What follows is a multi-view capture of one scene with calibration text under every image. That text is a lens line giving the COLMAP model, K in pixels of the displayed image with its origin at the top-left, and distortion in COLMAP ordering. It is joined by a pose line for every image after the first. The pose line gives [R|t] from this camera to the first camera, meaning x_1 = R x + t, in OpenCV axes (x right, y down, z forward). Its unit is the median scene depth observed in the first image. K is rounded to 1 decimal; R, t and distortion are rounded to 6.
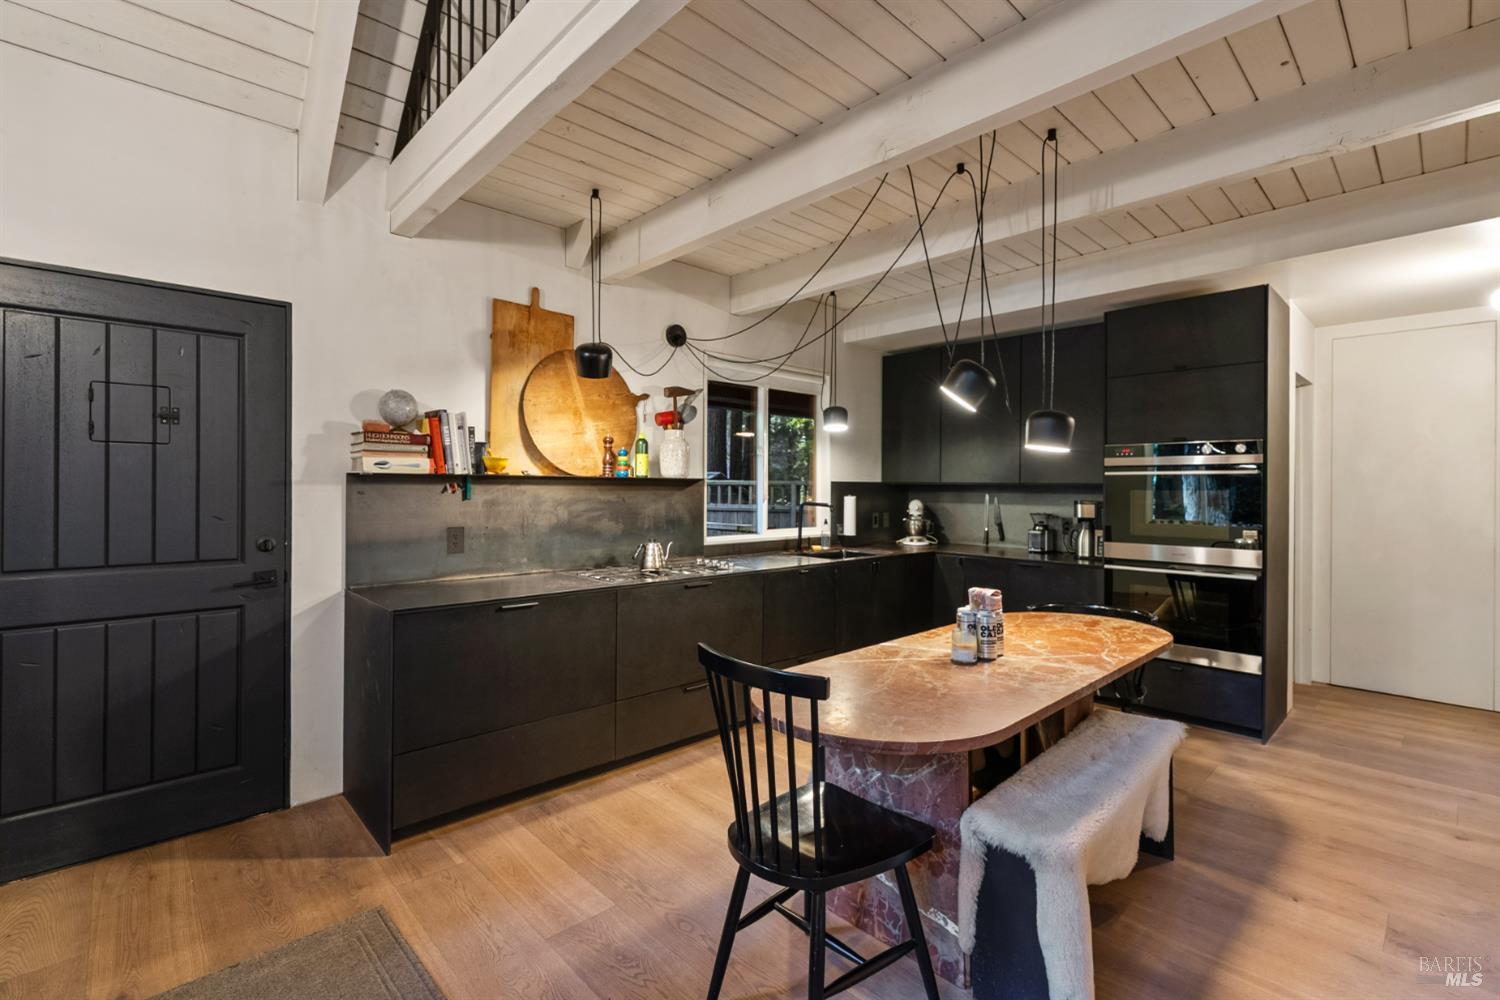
lens RADIAL K [[682.5, 0, 751.8], [0, 682.5, 485.1], [0, 0, 1]] dist [-0.005160, -0.000139]
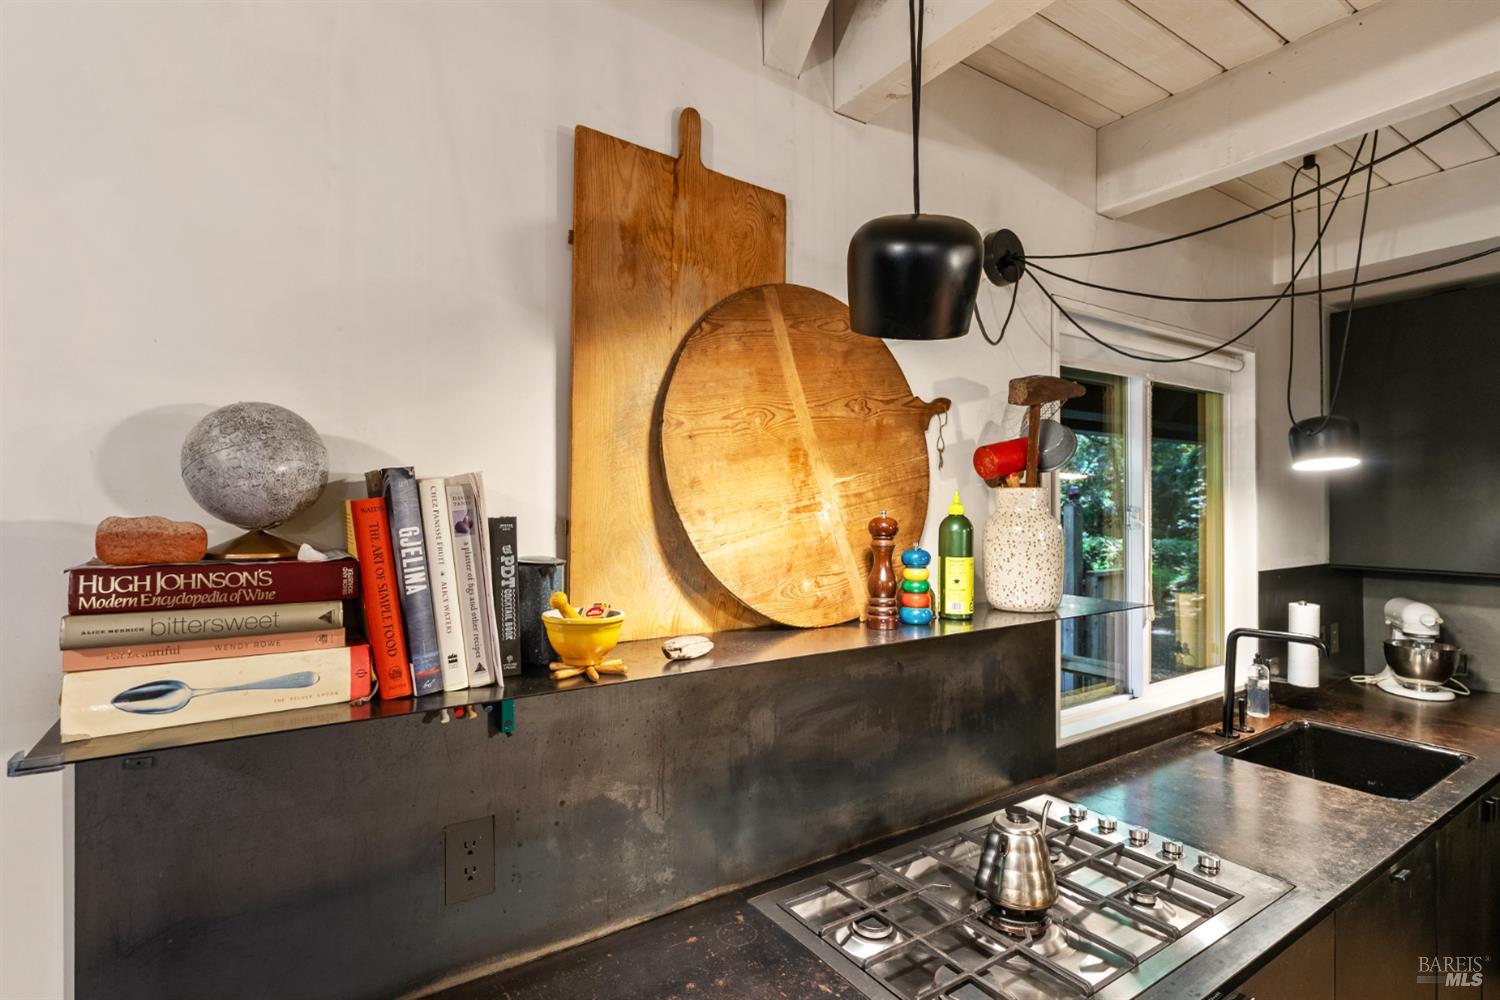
lens RADIAL K [[743.4, 0, 744.2], [0, 743.4, 502.3], [0, 0, 1]] dist [-0.002293, 0.008373]
pose [[0.985220, -0.007404, -0.171131, -0.211298], [0.006843, 0.999969, -0.003873, -0.076437], [0.171155, 0.002644, 0.985241, 0.585288]]
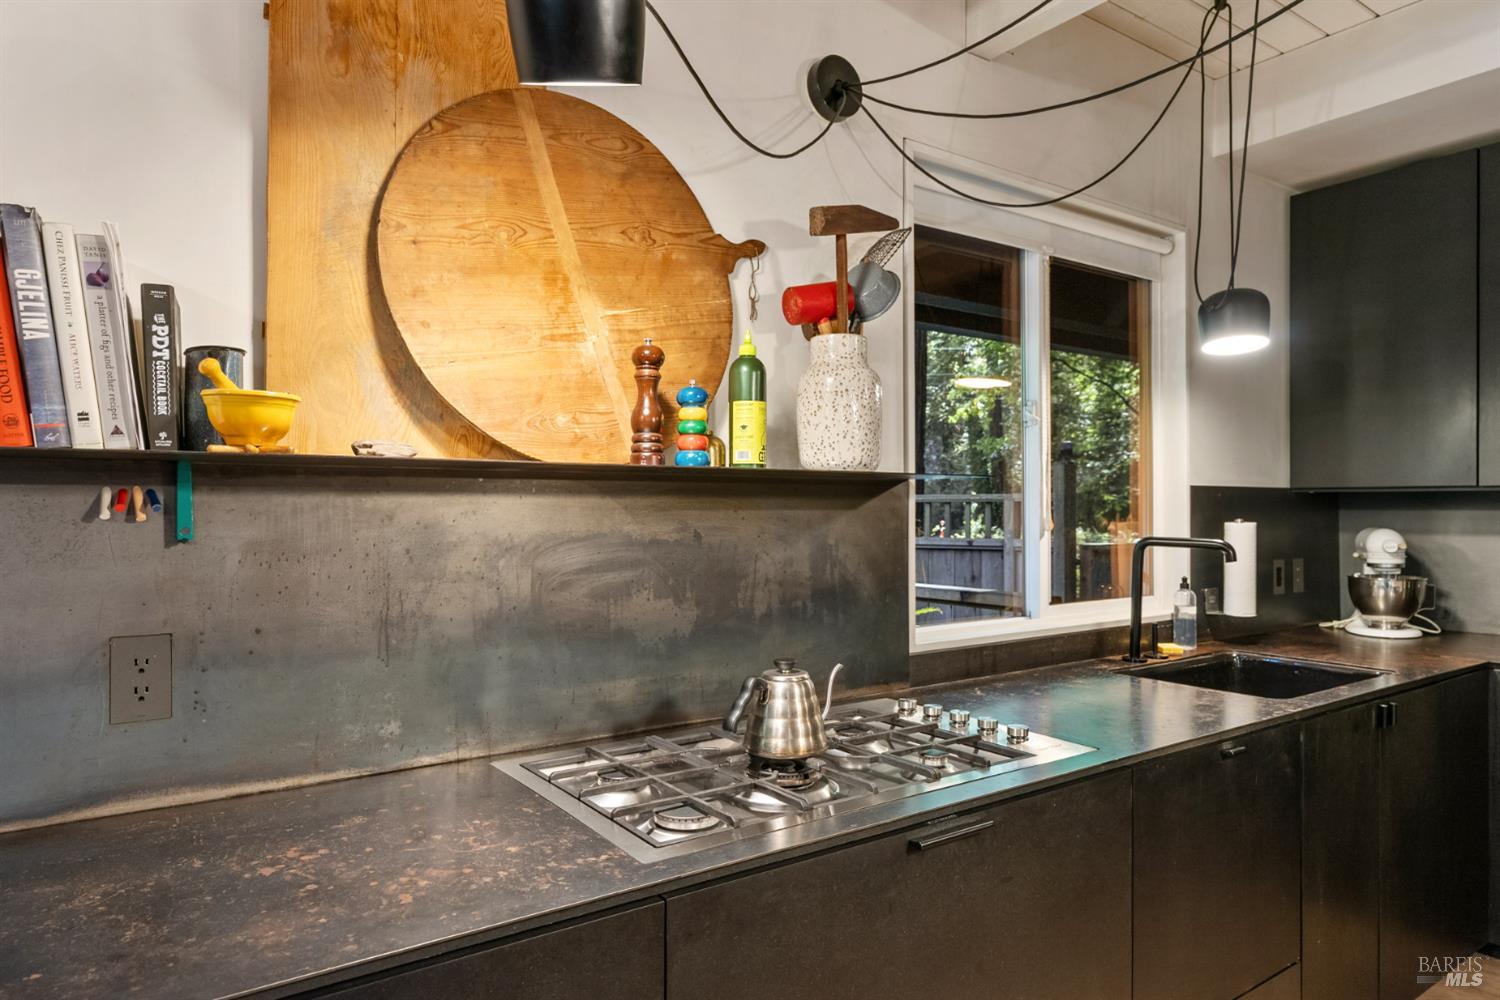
lens RADIAL K [[942.4, 0, 750.0], [0, 942.4, 500.0], [0, 0, 1]] dist [0.007845, 0.002279]
pose [[0.989902, -0.009987, -0.141403, -0.095984], [0.009046, 0.999932, -0.007300, 0.007047], [0.141466, 0.005947, 0.989925, 0.545884]]
